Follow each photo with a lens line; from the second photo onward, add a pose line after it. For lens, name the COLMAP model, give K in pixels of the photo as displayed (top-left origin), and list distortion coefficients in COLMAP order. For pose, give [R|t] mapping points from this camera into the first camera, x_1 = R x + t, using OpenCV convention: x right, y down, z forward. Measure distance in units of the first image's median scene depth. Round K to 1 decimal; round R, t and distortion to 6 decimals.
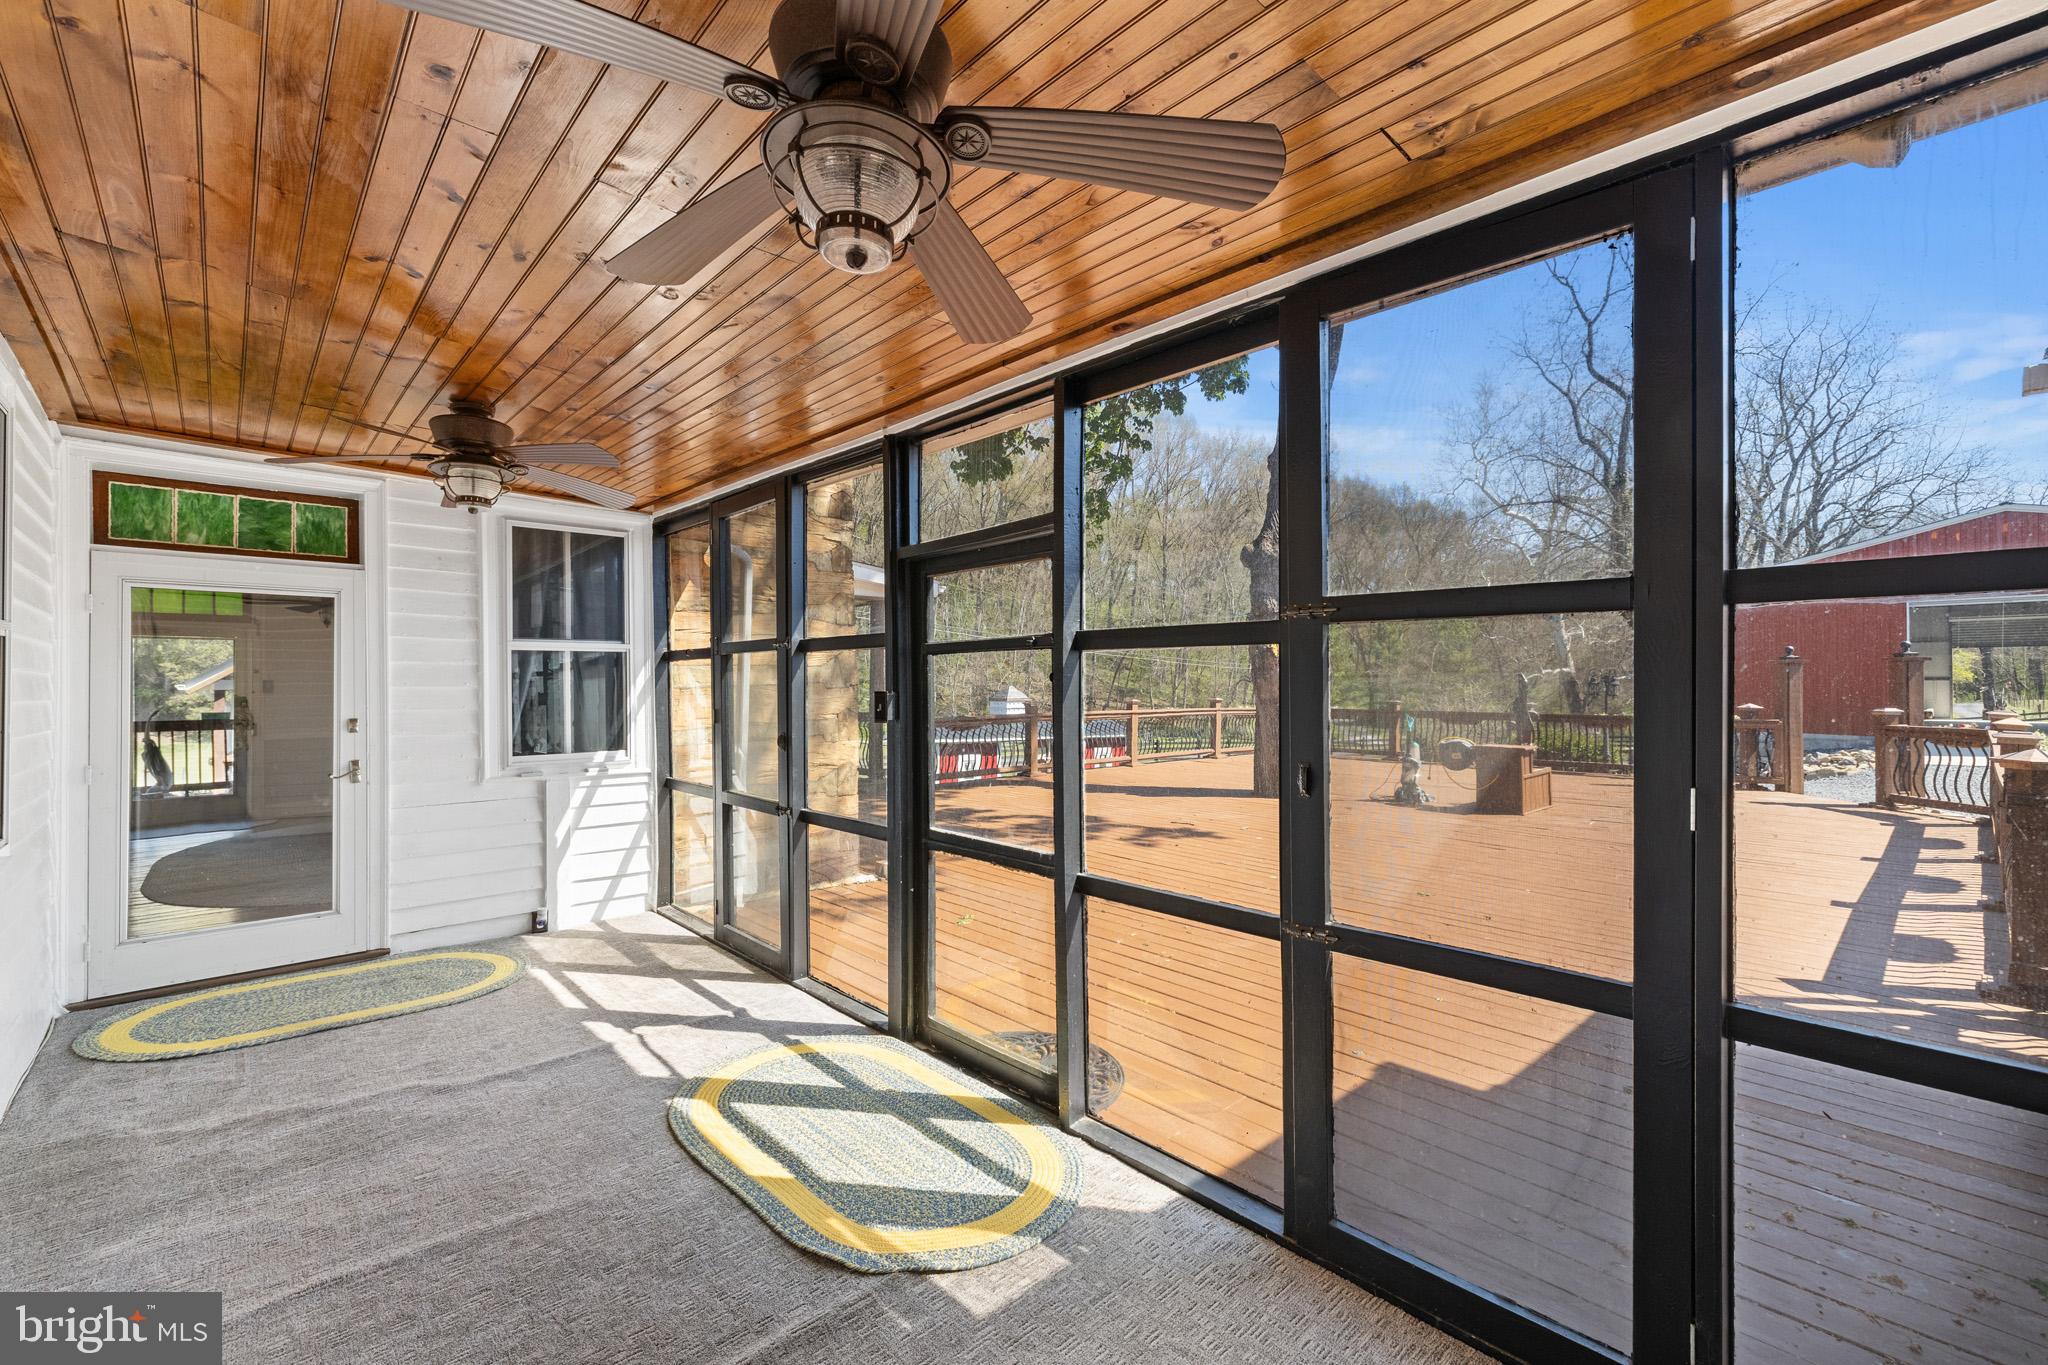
lens RADIAL K [[870.6, 0, 1026.6], [0, 870.6, 684.5], [0, 0, 1]] dist [-0.001343, 0.001547]
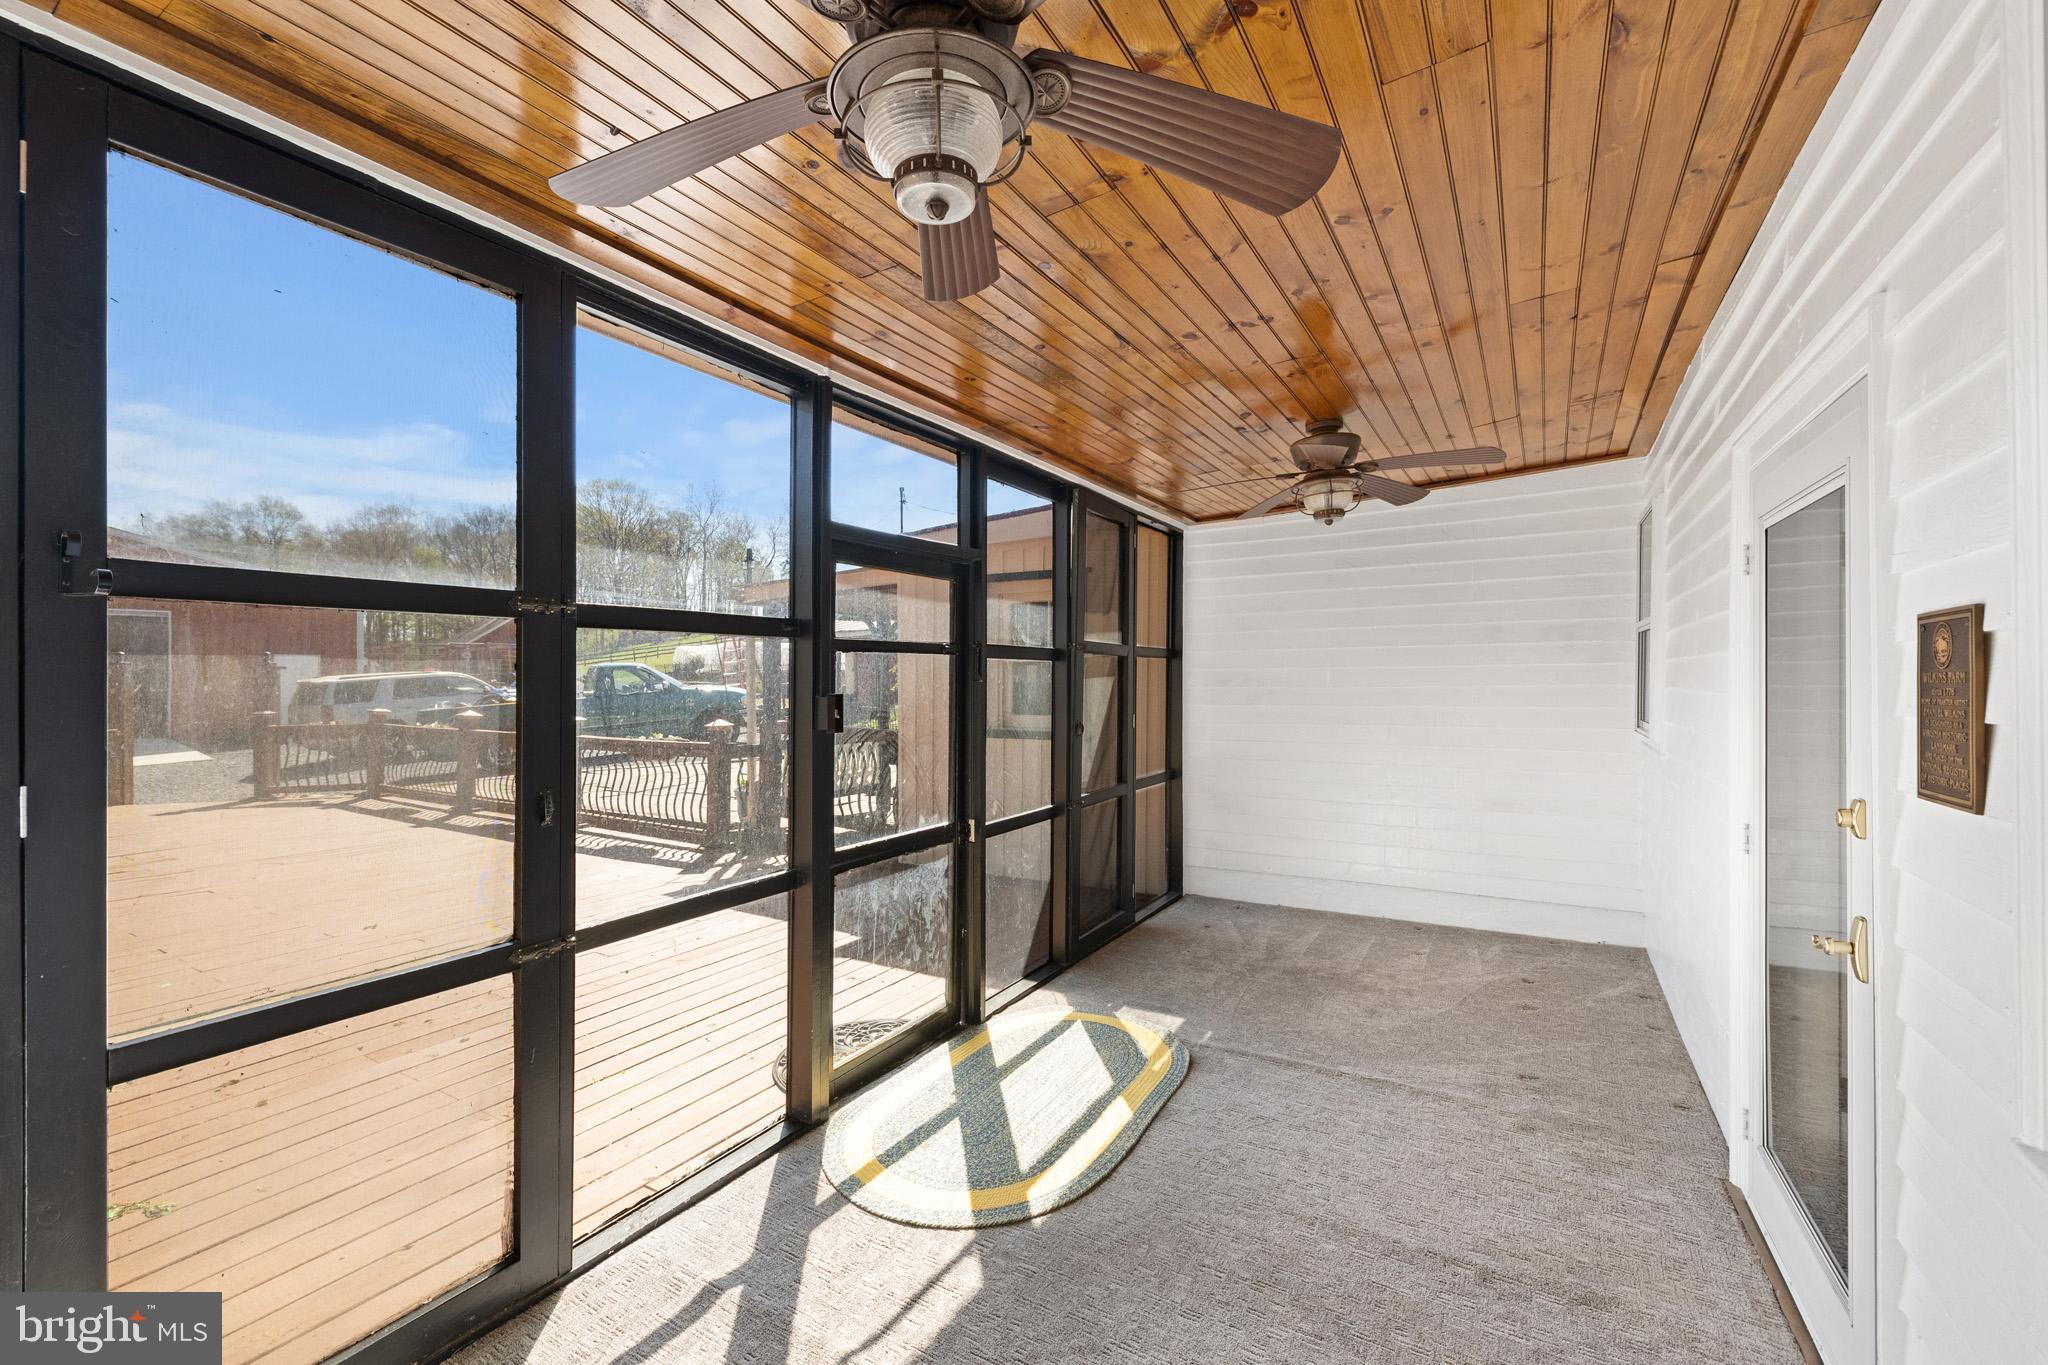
lens RADIAL K [[870.6, 0, 1025.5], [0, 870.6, 675.1], [0, 0, 1]] dist [-0.001343, 0.001547]
pose [[-0.291717, 0.001520, 0.956503, -1.147281], [0.003063, 0.999995, -0.000655, -0.009220], [-0.956500, 0.002738, -0.291720, 1.229370]]
